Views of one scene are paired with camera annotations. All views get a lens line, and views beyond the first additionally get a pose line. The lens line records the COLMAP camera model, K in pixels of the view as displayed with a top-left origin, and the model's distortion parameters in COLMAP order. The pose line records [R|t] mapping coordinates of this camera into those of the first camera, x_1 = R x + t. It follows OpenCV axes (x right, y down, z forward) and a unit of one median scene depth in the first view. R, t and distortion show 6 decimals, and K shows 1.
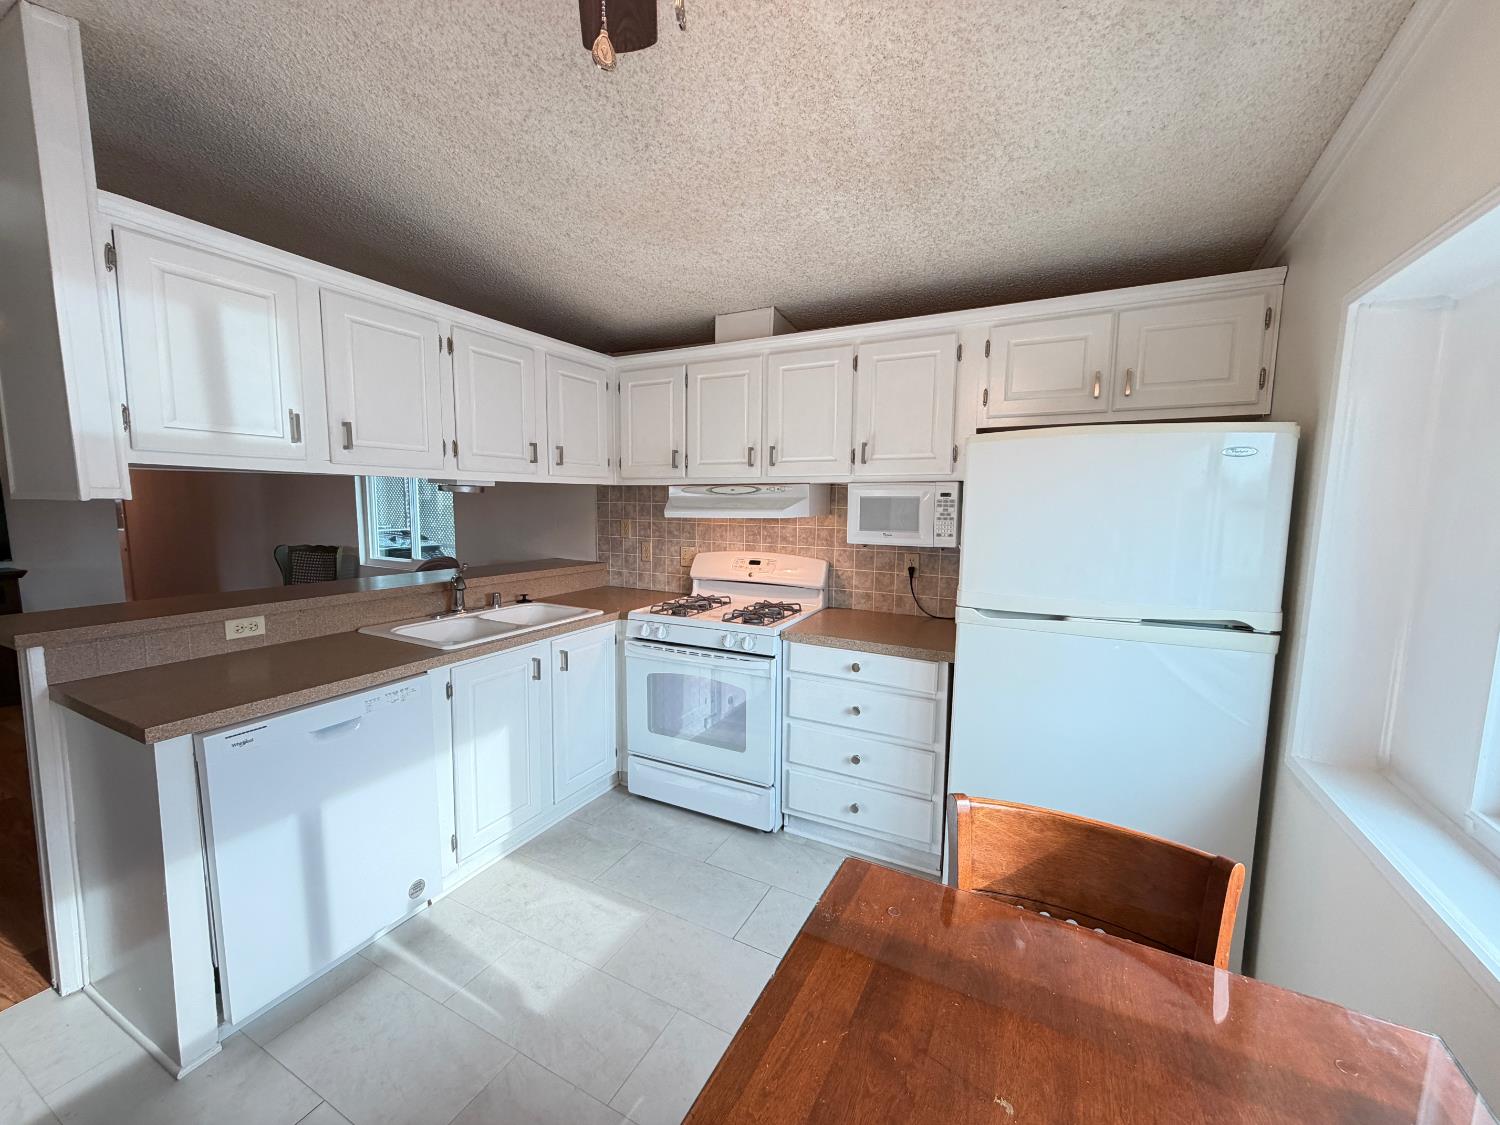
lens RADIAL K [[603.7, 0, 745.5], [0, 603.7, 564.6], [0, 0, 1]] dist [-0.002934, 0.001288]
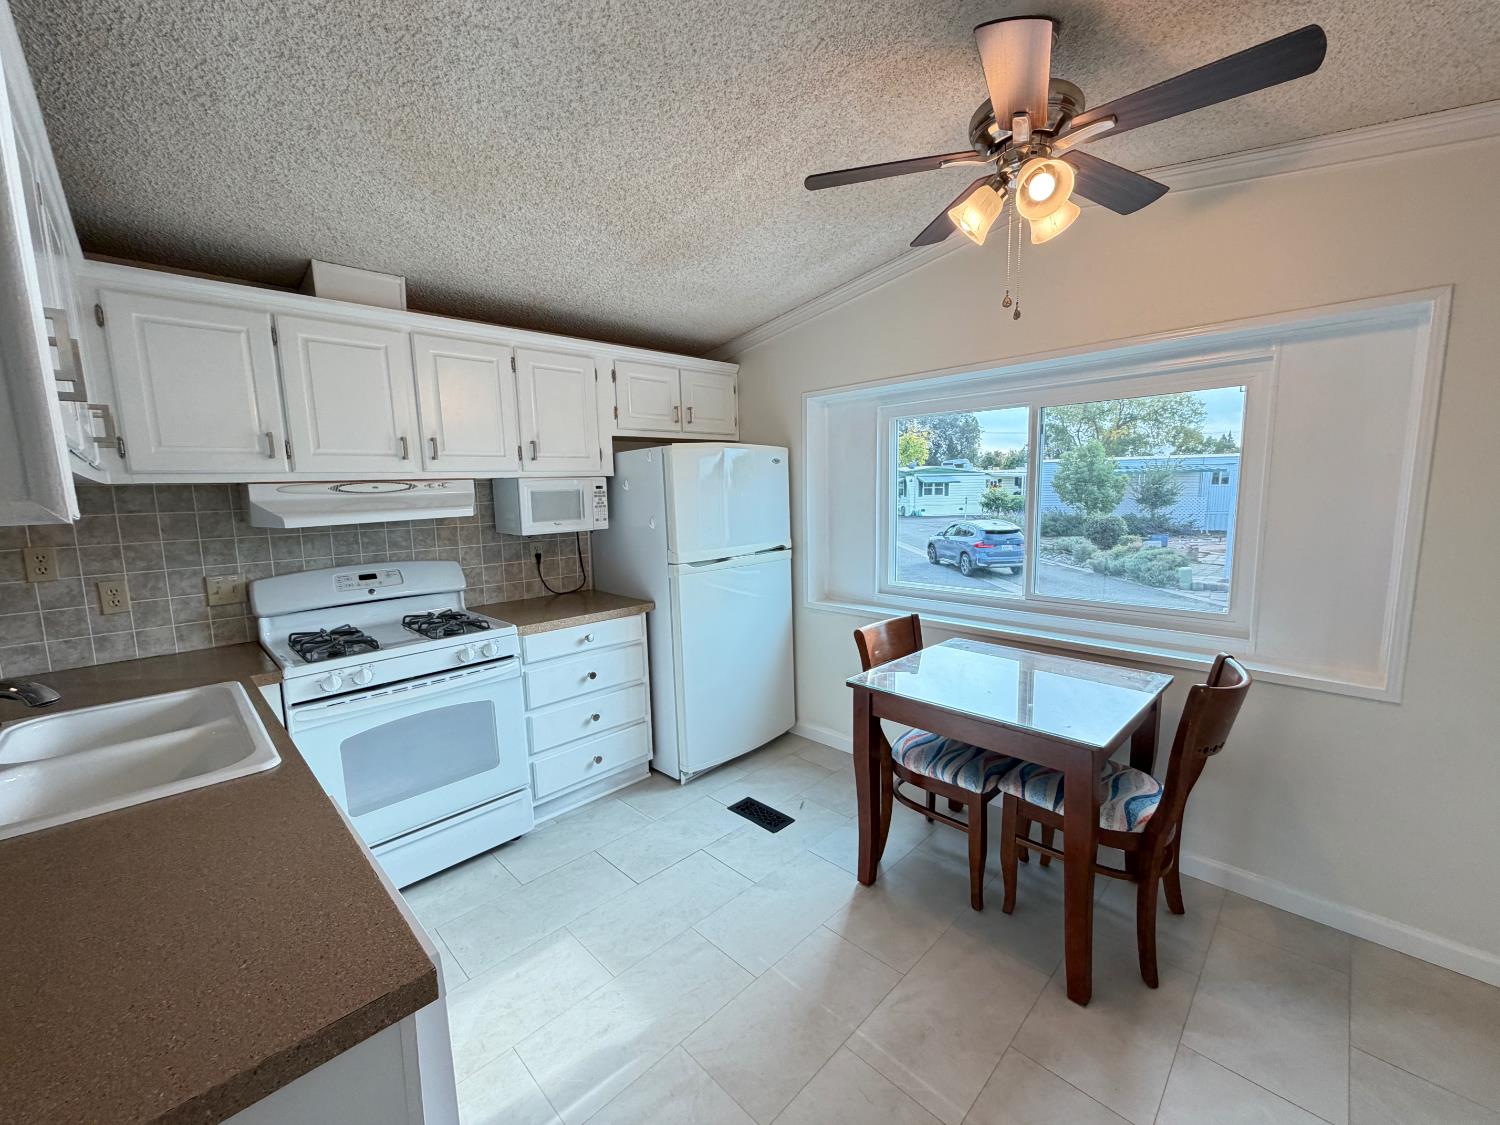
lens RADIAL K [[603.7, 0, 748.5], [0, 603.7, 564.7], [0, 0, 1]] dist [-0.002934, 0.001288]
pose [[0.297658, -0.137697, 0.944690, -0.687240], [0.135242, 0.985646, 0.101054, -0.037040], [-0.945045, 0.097682, 0.312008, 0.293529]]
